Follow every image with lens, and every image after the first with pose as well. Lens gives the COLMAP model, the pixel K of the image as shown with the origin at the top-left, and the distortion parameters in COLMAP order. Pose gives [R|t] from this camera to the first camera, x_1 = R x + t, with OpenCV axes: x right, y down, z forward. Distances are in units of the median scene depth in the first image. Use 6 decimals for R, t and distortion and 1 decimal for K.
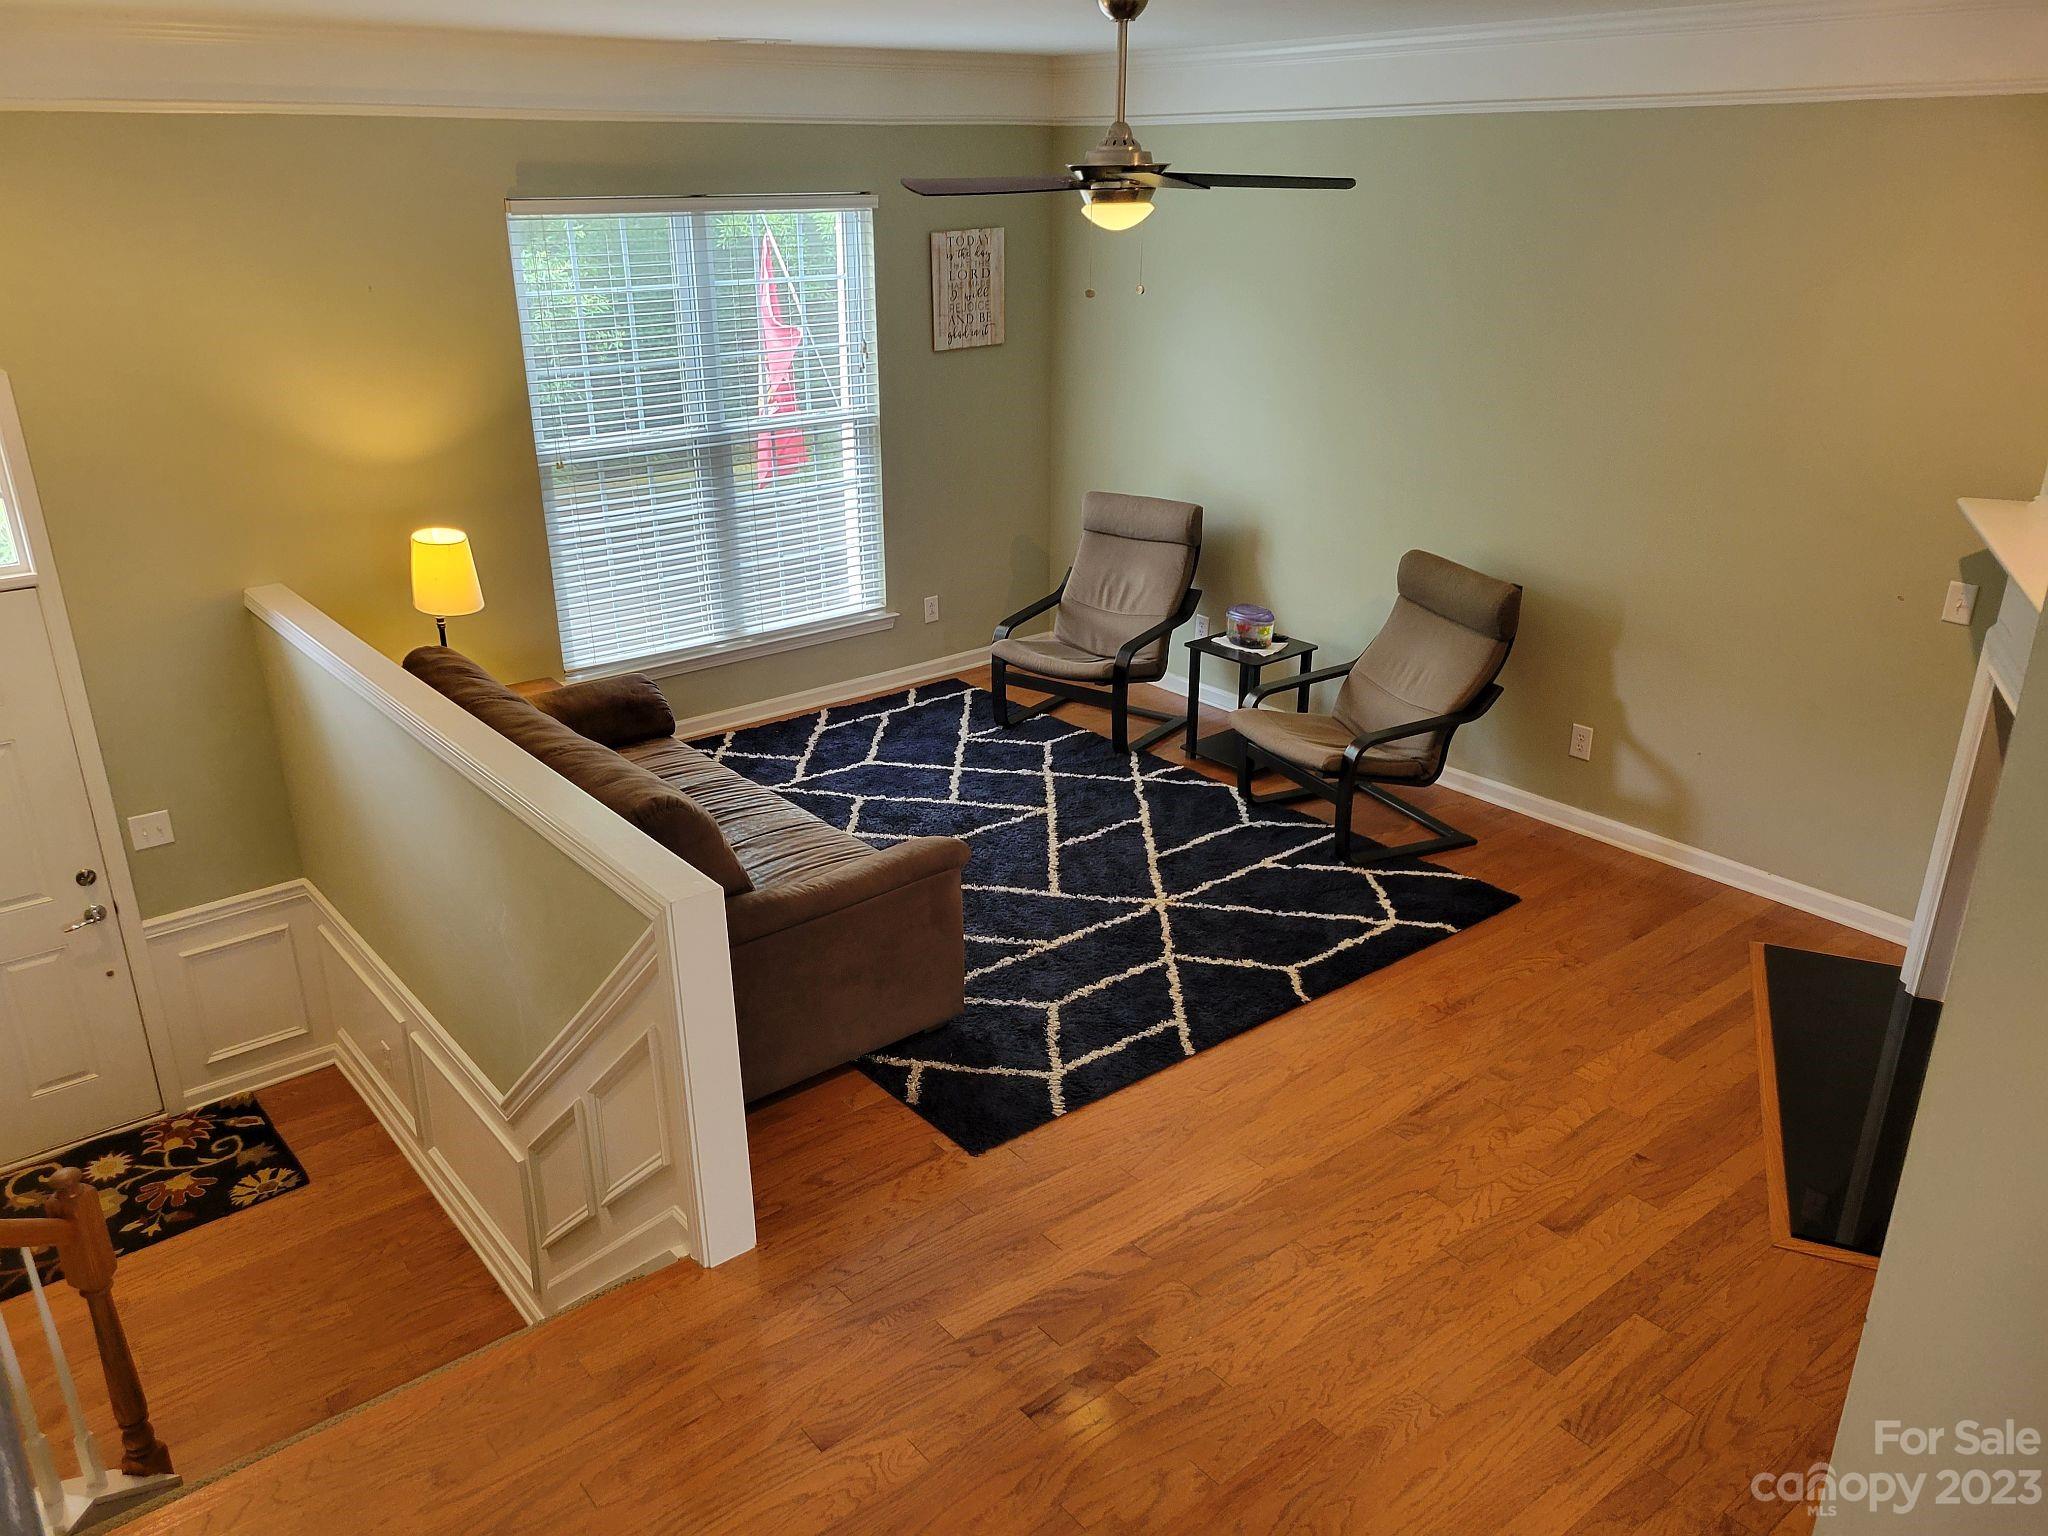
lens RADIAL K [[1535.0, 0, 1024.0], [0, 1535.0, 768.0], [0, 0, 1]] dist [0.065579, -0.051694]
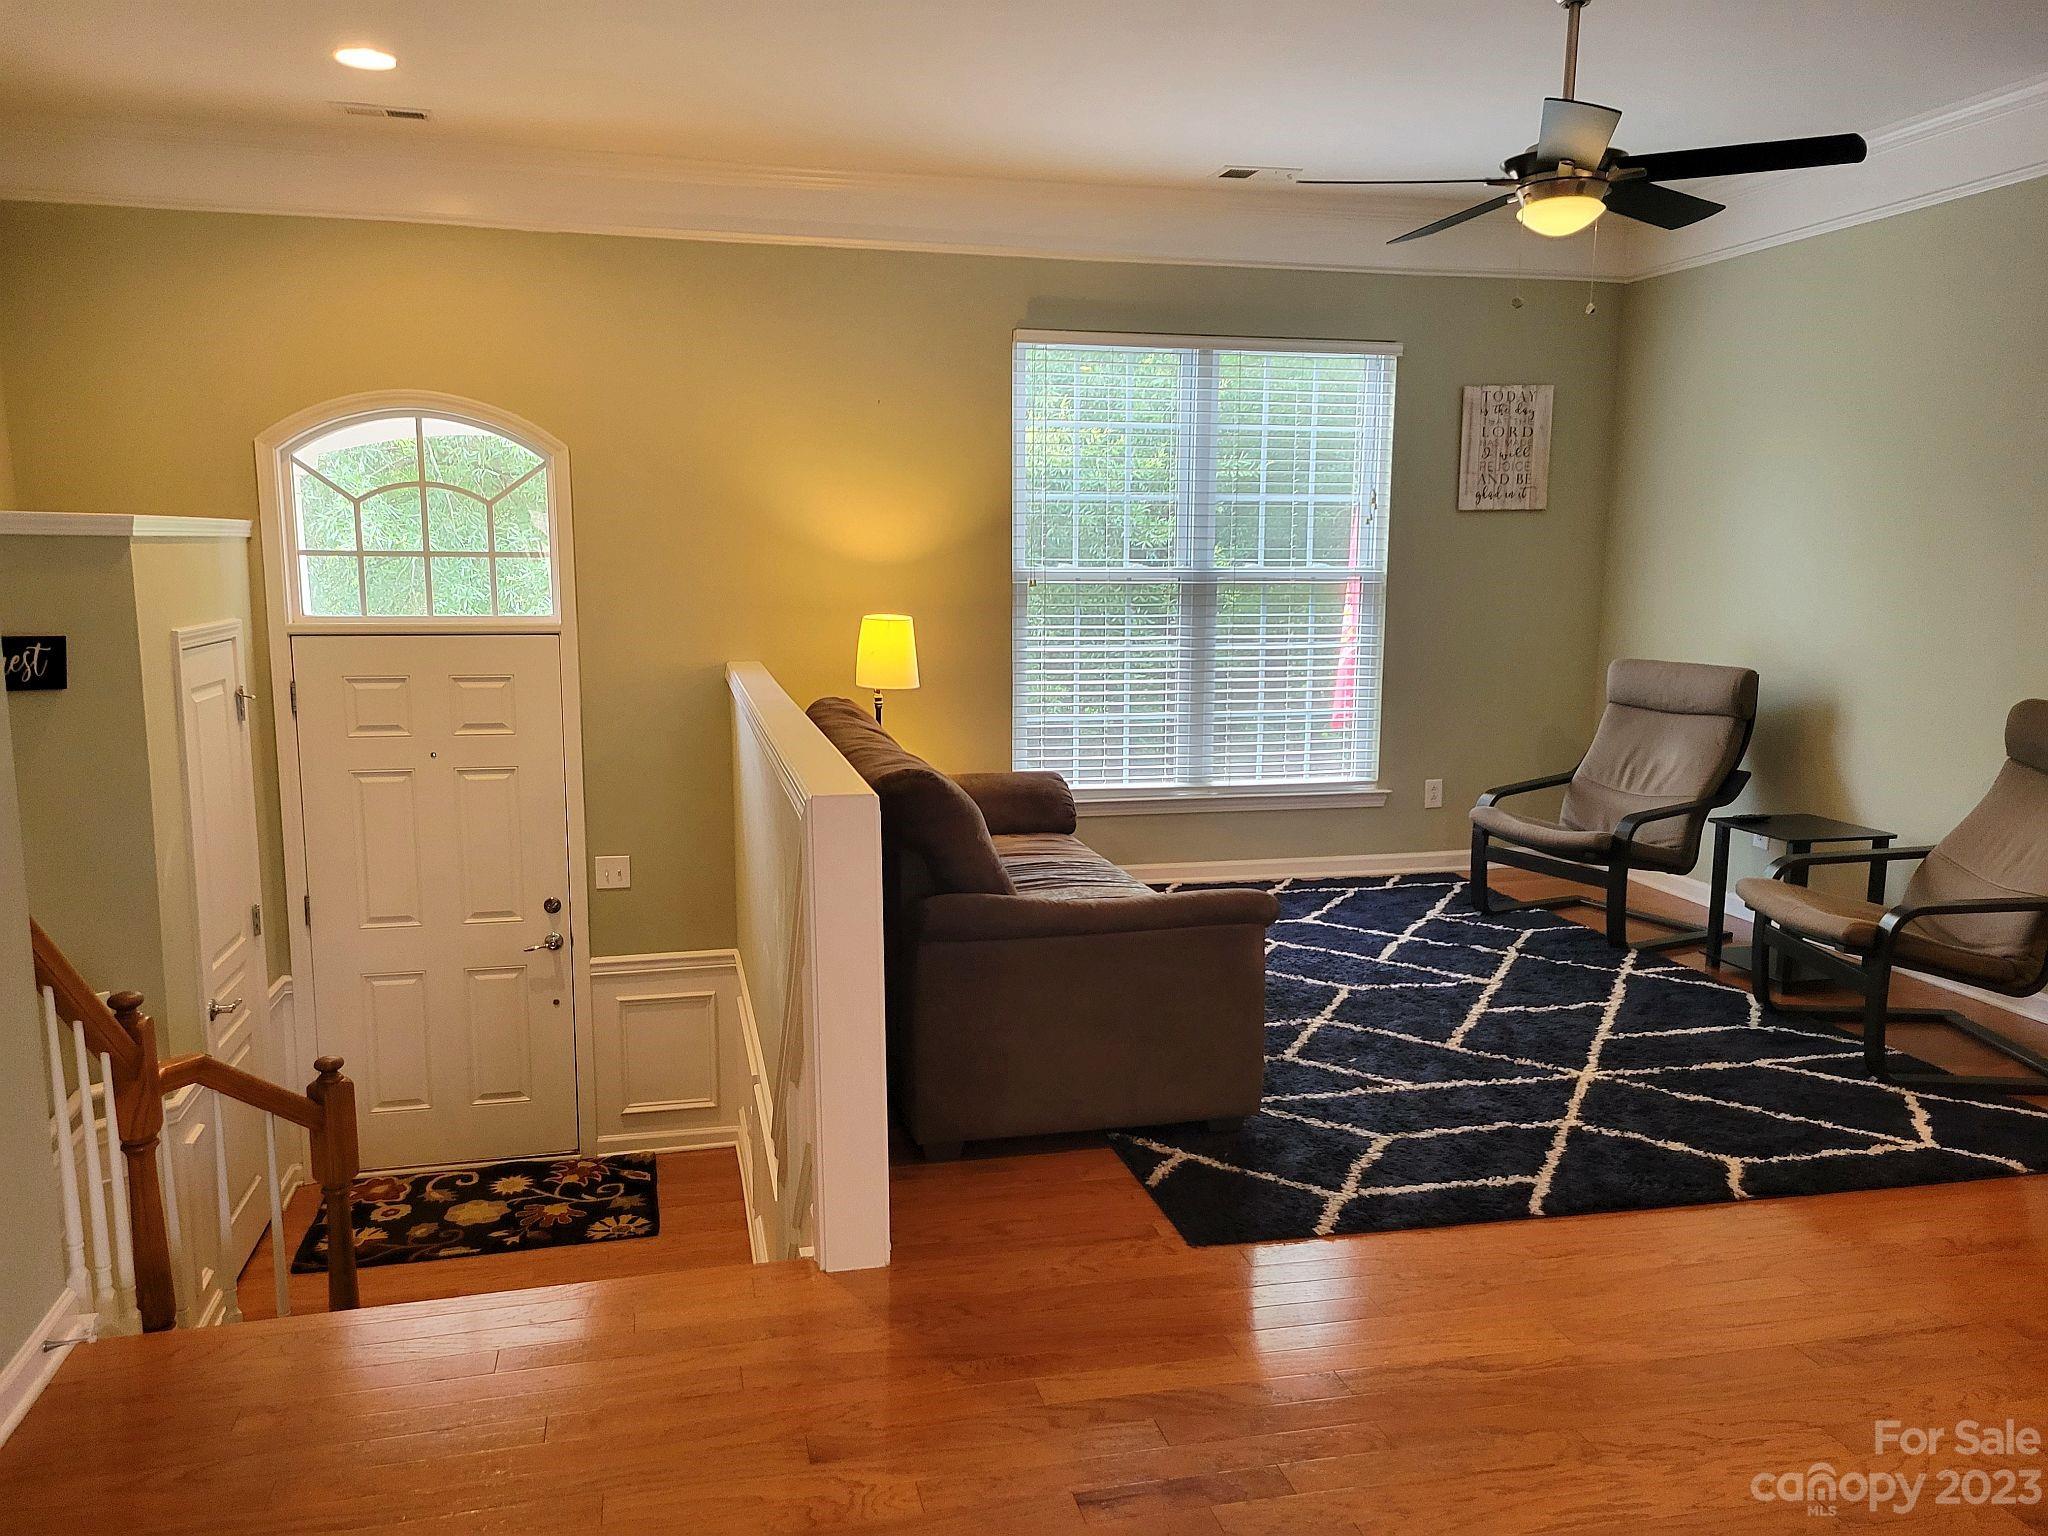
lens RADIAL K [[1554.2, 0, 1024.0], [0, 1554.2, 768.0], [0, 0, 1]] dist [0.038229, 0.001328]
pose [[0.904117, 0.072578, -0.421077, 0.141949], [-0.163995, 0.968937, -0.185113, 0.120159], [0.394562, 0.236418, 0.887934, 0.136505]]
